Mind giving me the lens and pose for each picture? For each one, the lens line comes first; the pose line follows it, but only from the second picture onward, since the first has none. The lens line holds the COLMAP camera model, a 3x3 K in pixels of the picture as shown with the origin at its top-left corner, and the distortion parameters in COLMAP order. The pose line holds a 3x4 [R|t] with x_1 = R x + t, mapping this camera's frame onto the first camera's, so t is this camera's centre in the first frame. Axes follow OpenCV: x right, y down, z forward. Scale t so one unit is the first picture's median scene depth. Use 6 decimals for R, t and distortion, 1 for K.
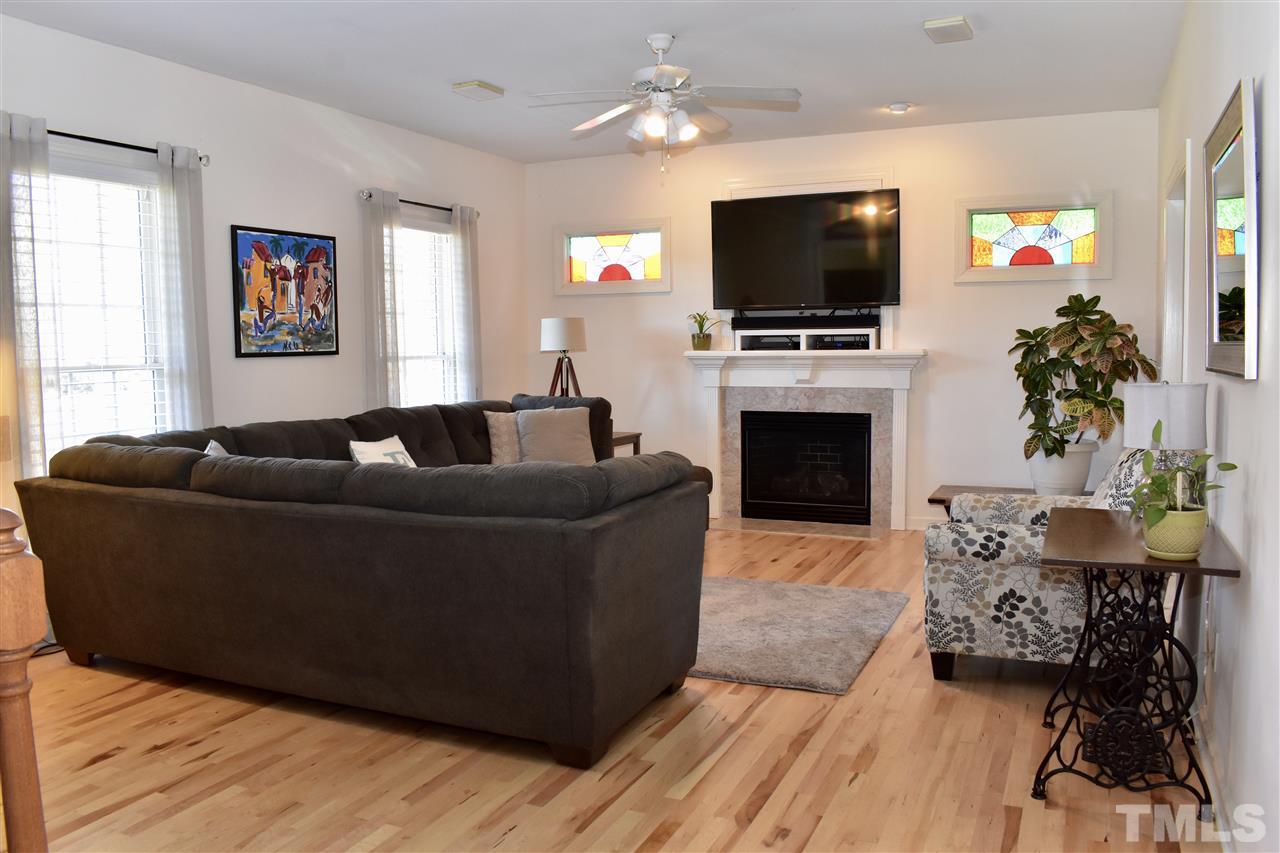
lens RADIAL K [[1005.2, 0, 640.0], [0, 1005.2, 426.5], [0, 0, 1]] dist [0.087319, 0.001793]
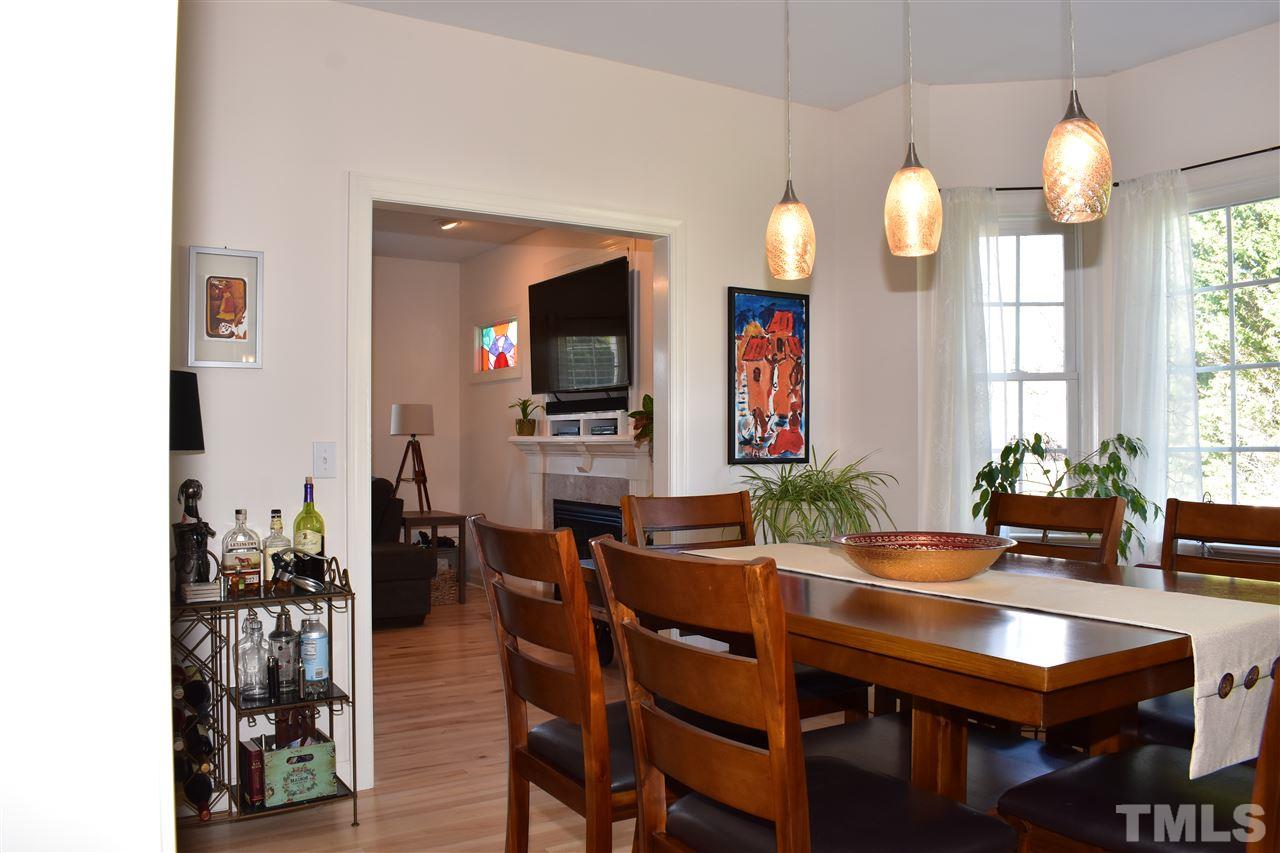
lens RADIAL K [[1005.2, 0, 640.0], [0, 1005.2, 426.5], [0, 0, 1]] dist [0.087319, 0.001793]
pose [[0.833286, -0.002219, -0.552837, 0.699170], [-0.049930, 0.995603, -0.079255, -0.012705], [0.550582, 0.093645, 0.829512, 0.250625]]
